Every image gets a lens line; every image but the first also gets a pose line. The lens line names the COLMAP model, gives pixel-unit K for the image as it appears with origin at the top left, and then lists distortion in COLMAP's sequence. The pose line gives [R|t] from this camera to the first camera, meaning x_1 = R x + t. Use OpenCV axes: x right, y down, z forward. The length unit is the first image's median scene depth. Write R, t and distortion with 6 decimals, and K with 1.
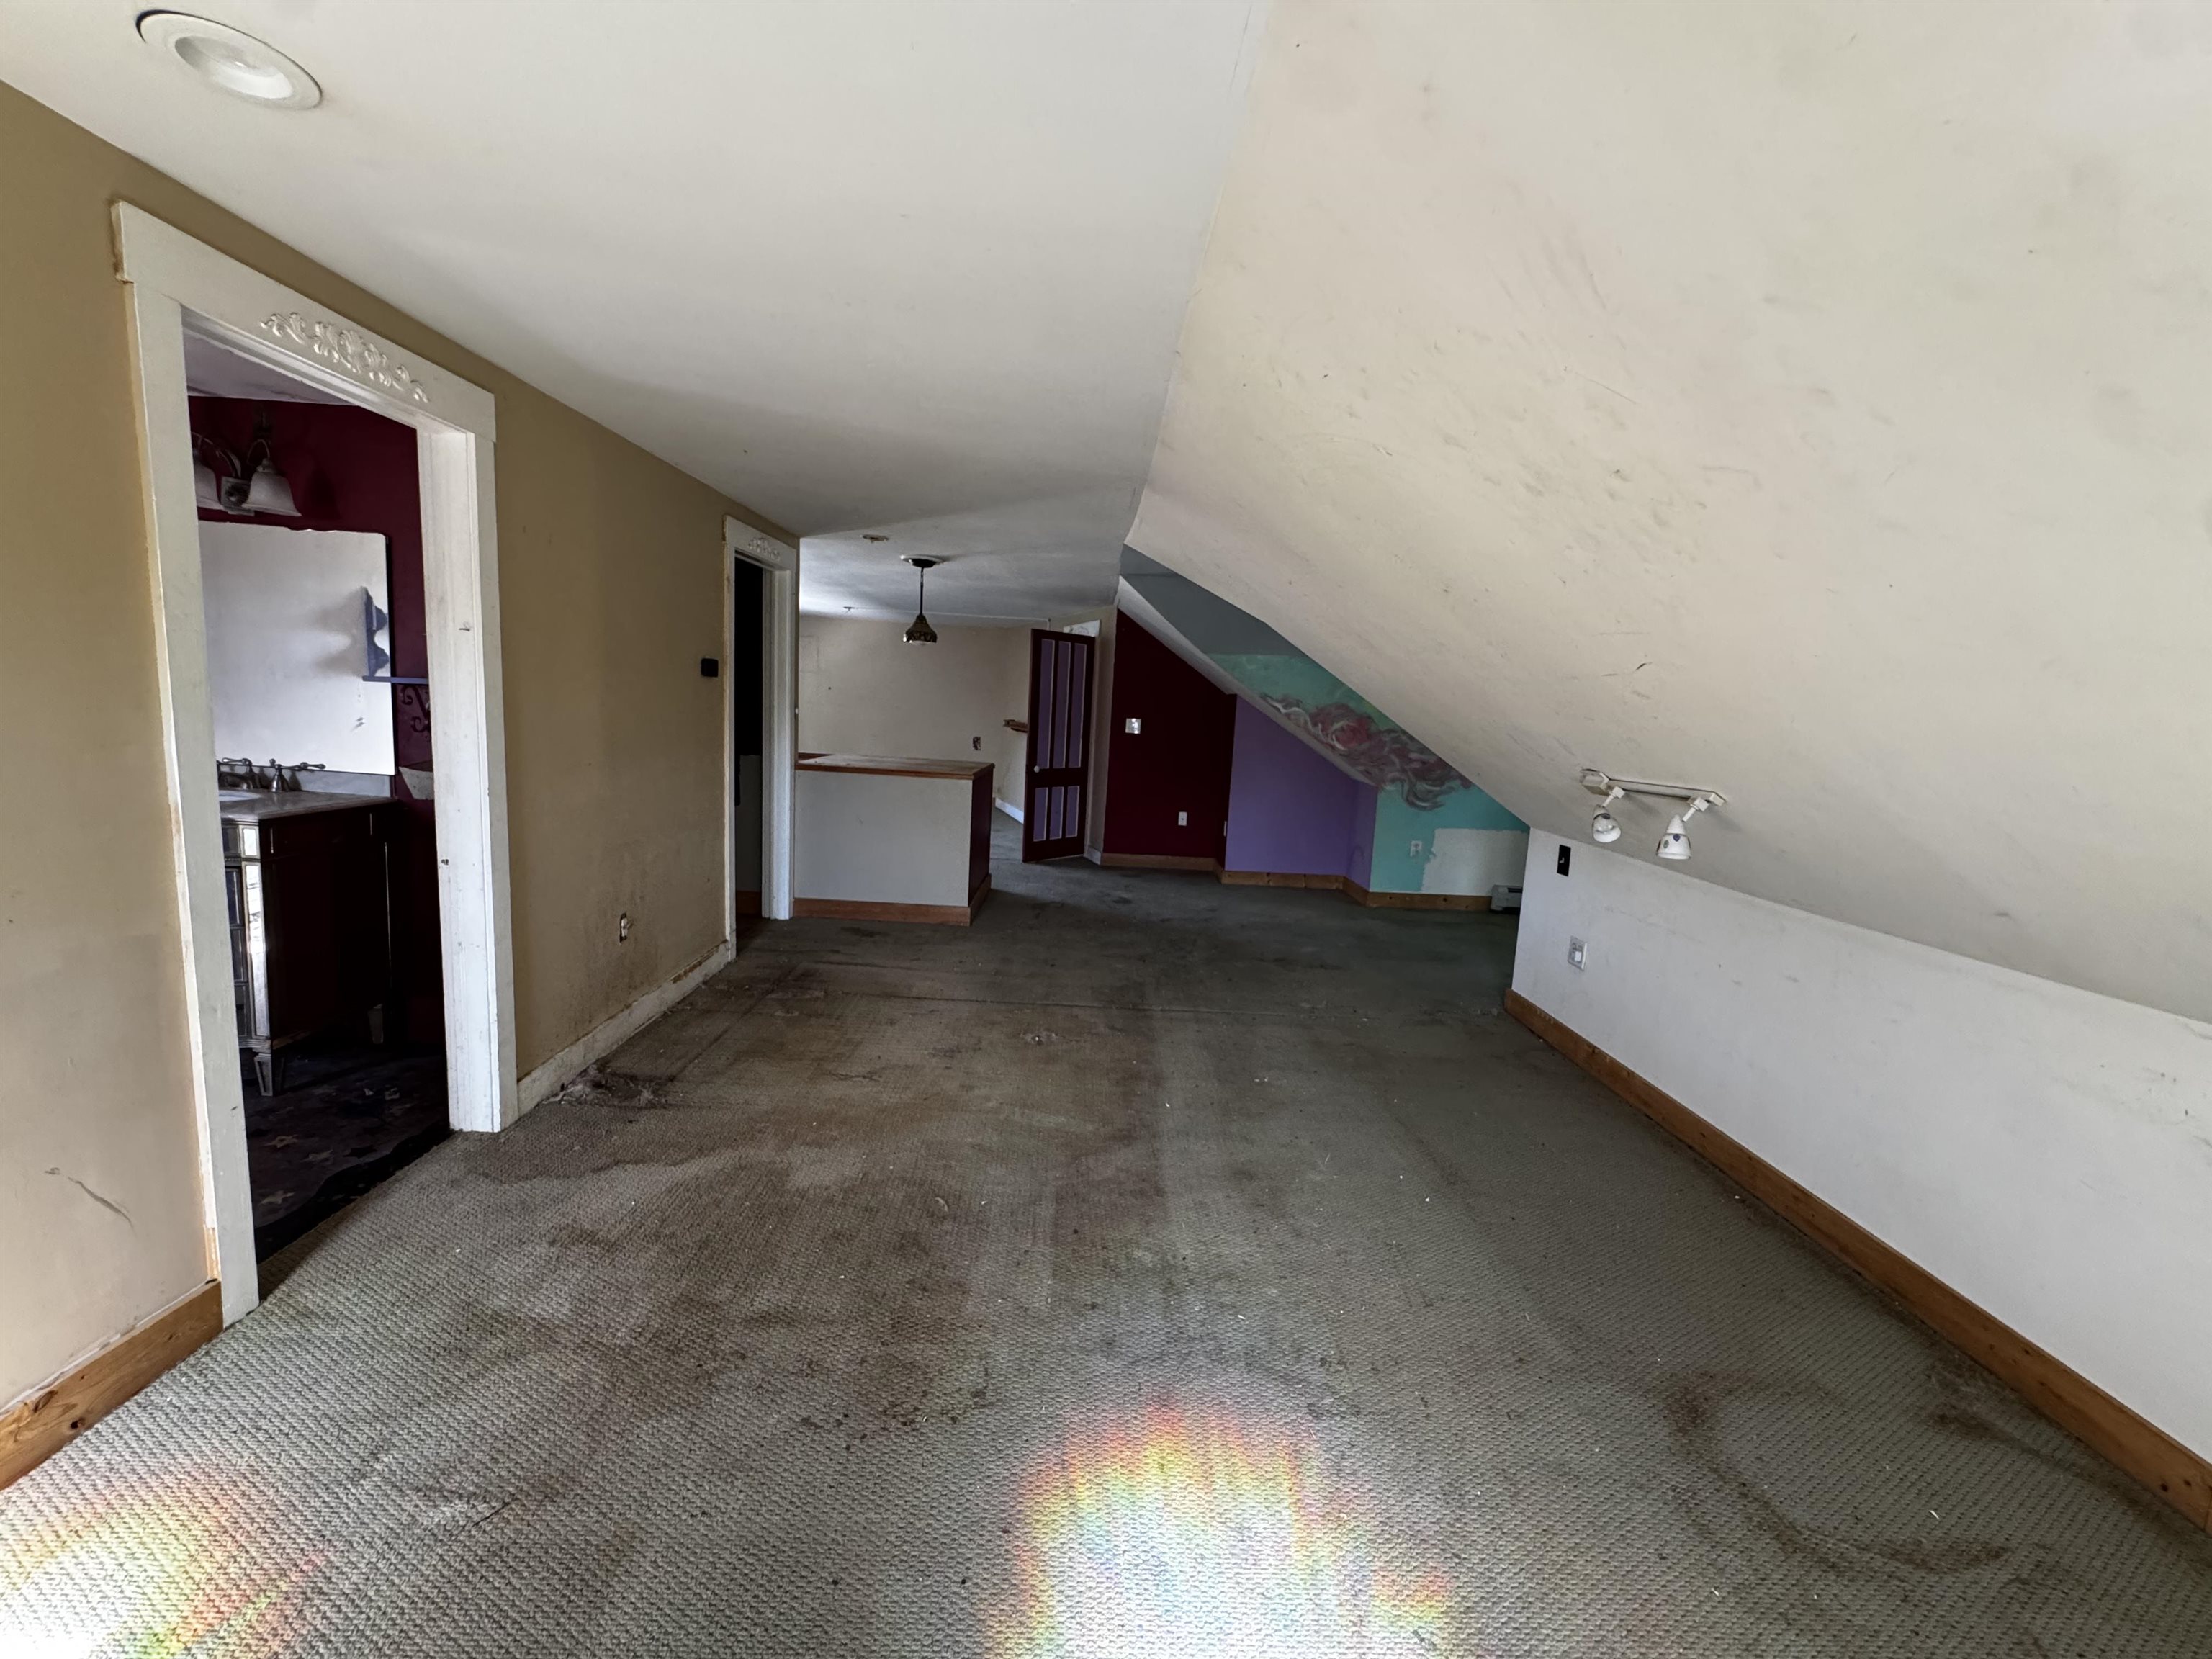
lens RADIAL K [[882.8, 0, 1103.5], [0, 882.8, 827.1], [0, 0, 1]] dist [-0.002836, 0.000140]
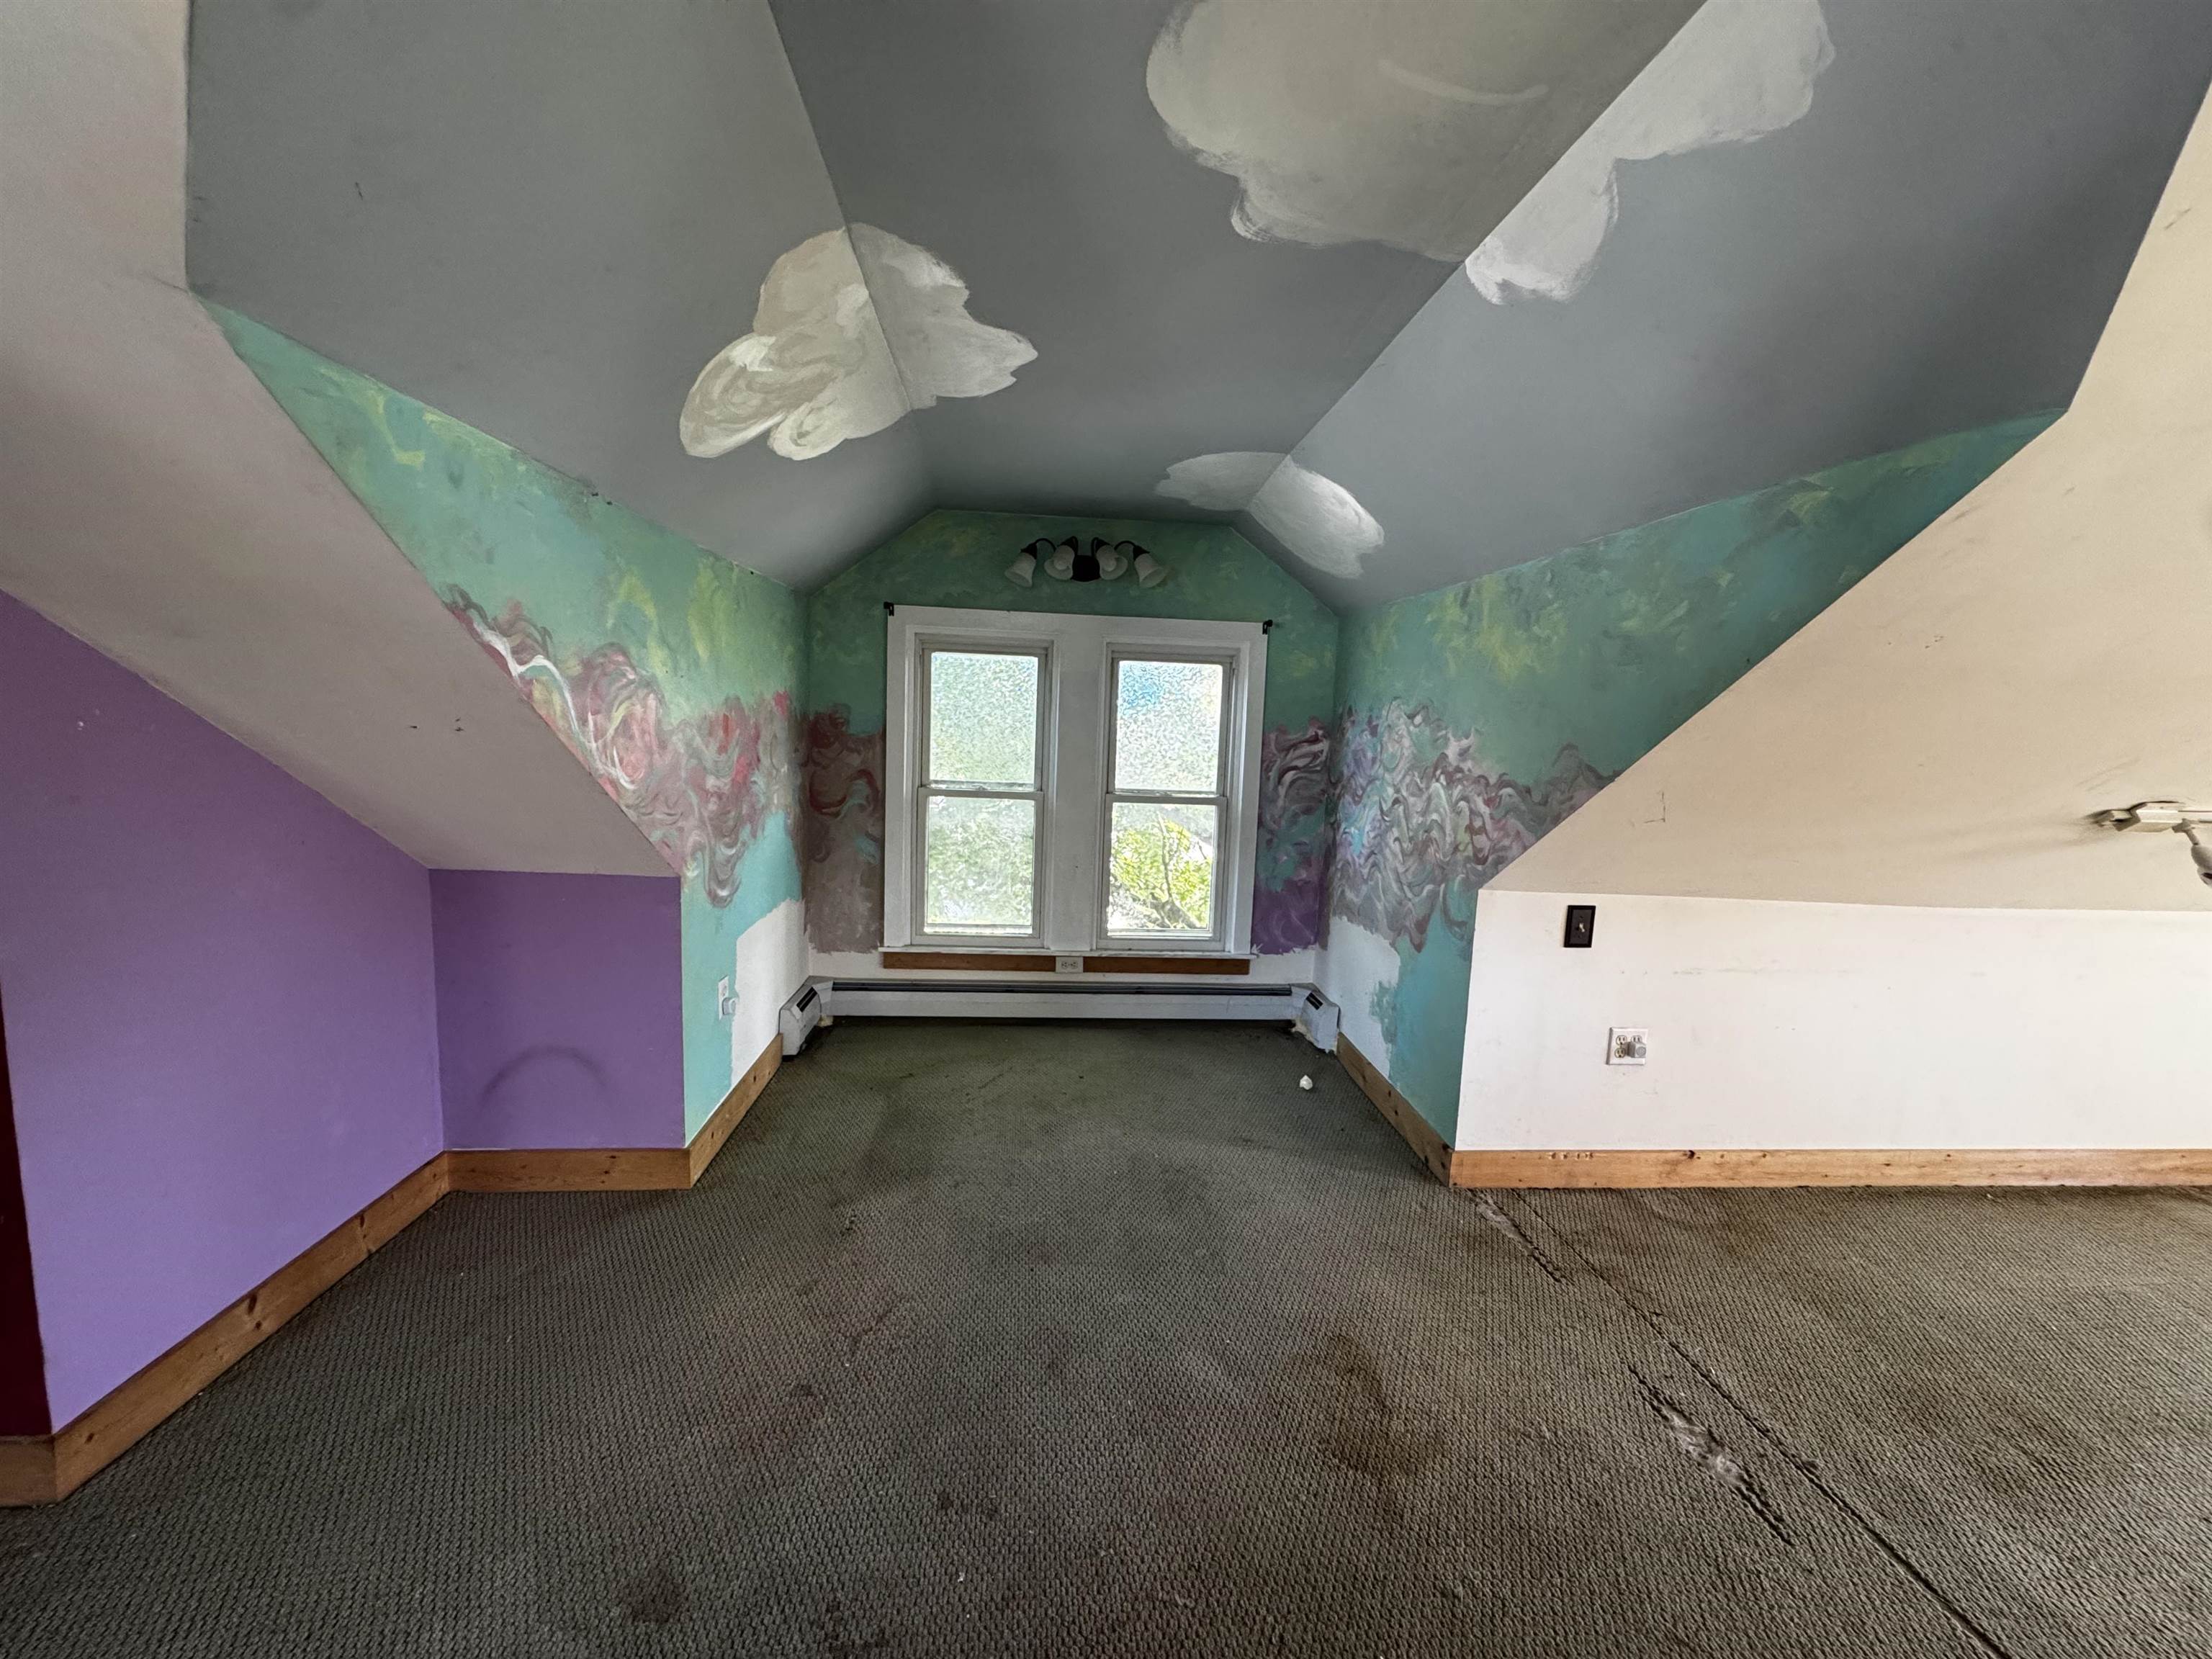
lens RADIAL K [[882.8, 0, 1103.5], [0, 882.8, 827.1], [0, 0, 1]] dist [-0.002836, 0.000140]
pose [[-0.060420, -0.177512, 0.982262, -0.059717], [0.094452, 0.978628, 0.182666, -0.118583], [-0.993694, 0.103814, -0.042362, 0.854701]]
